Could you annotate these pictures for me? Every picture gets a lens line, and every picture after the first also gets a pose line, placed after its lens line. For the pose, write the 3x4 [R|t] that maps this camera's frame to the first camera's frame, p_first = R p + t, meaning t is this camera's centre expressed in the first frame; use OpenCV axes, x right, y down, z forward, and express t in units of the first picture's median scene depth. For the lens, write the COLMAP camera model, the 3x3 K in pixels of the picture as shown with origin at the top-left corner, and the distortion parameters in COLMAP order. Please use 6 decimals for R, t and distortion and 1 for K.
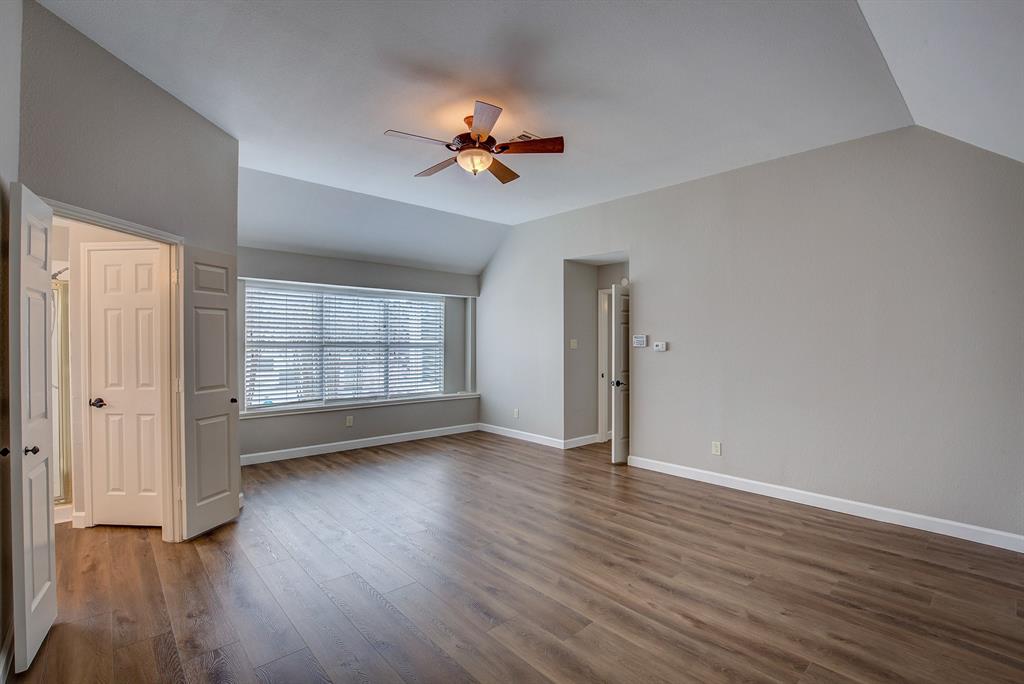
lens RADIAL K [[468.1, 0, 514.4], [0, 468.1, 346.0], [0, 0, 1]] dist [-0.023432, 0.000624]
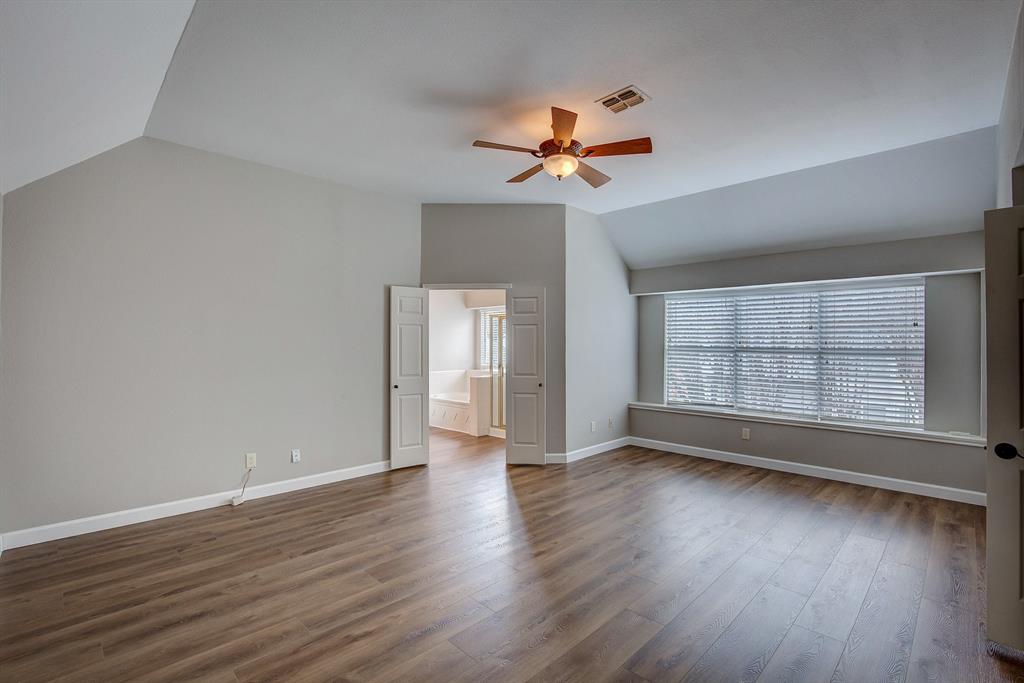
lens RADIAL K [[468.1, 0, 512.3], [0, 468.1, 339.9], [0, 0, 1]] dist [-0.023432, 0.000624]
pose [[0.057216, -0.013370, -0.998272, 0.588245], [-0.016315, 0.999764, -0.014325, -0.001872], [0.998229, 0.017107, 0.056984, 0.541330]]
